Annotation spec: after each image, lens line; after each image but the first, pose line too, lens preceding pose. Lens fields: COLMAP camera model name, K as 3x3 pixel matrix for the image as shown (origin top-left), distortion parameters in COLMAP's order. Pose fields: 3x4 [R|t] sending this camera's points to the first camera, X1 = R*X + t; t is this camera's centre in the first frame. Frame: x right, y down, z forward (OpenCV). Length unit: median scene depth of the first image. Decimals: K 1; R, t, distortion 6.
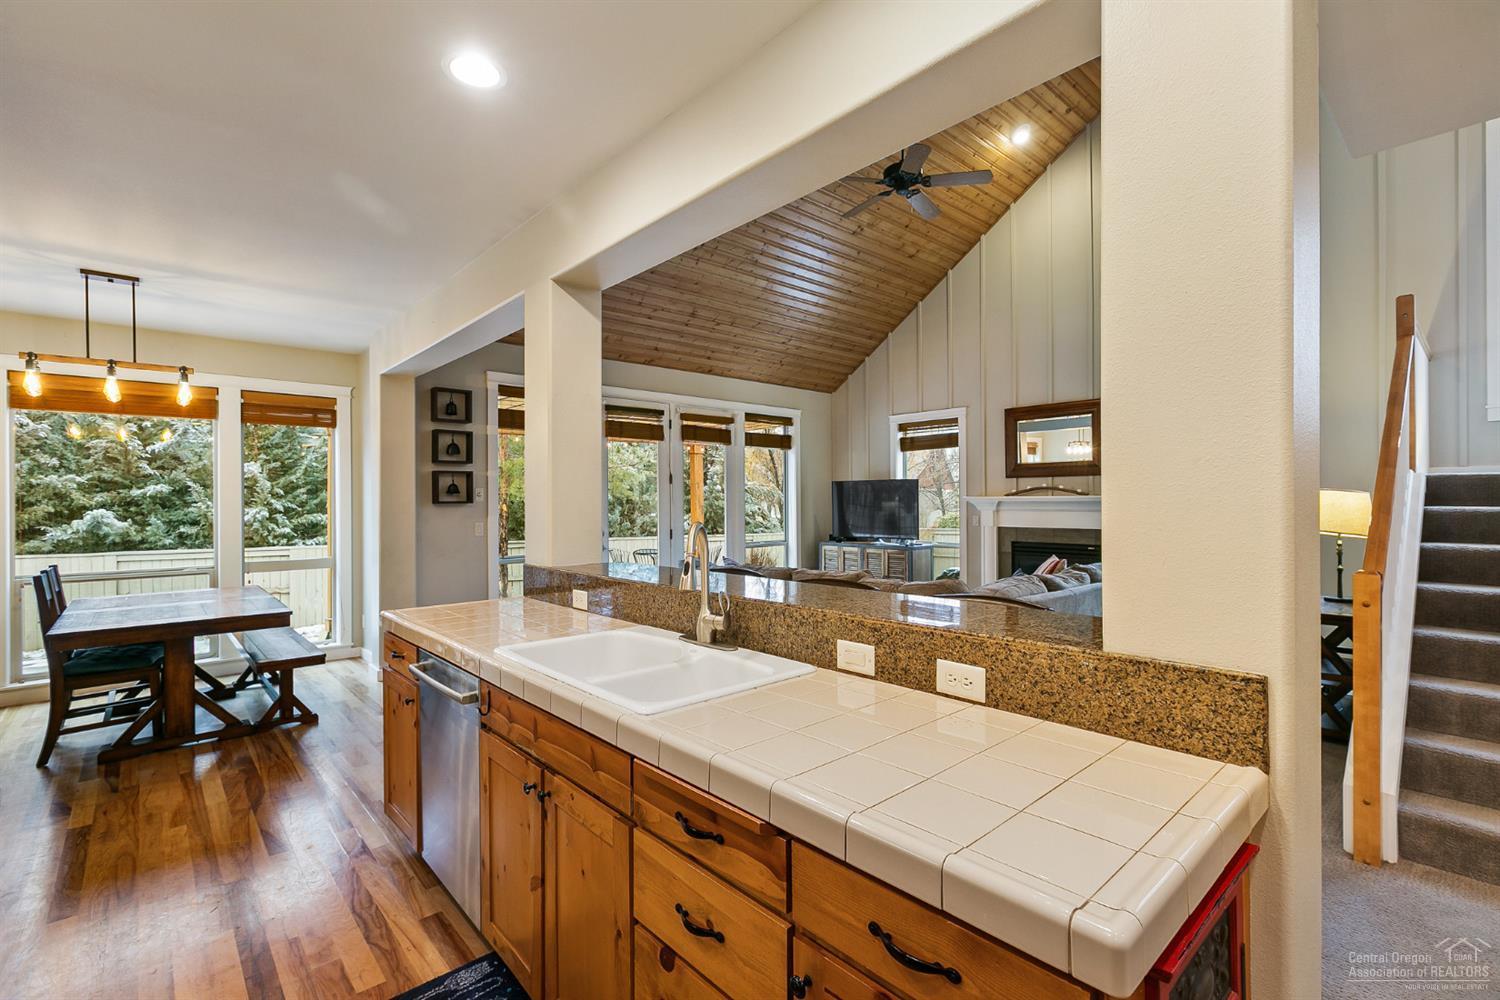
lens RADIAL K [[681.2, 0, 781.2], [0, 681.2, 498.0], [0, 0, 1]] dist [0.000111, 0.000039]
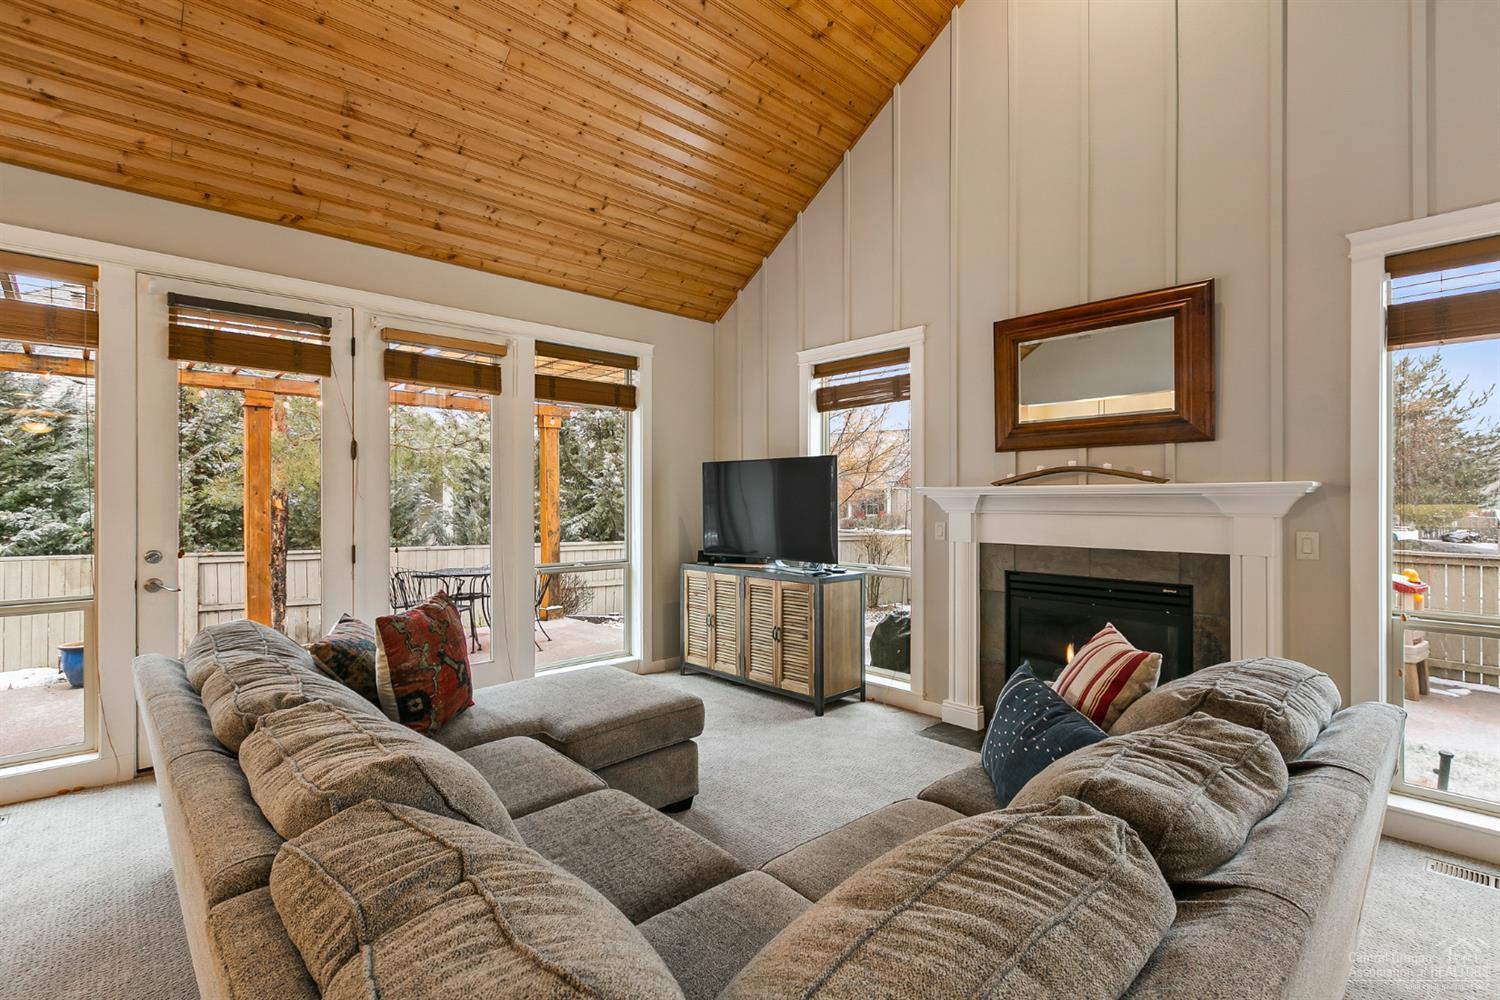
lens RADIAL K [[670.0, 0, 750.0], [0, 670.0, 500.0], [0, 0, 1]] dist [0.003768, 0.000242]
pose [[0.999276, 0.004041, -0.037834, 0.148143], [-0.003864, 0.999981, 0.004745, 0.006279], [0.037853, -0.004595, 0.999273, 0.439553]]
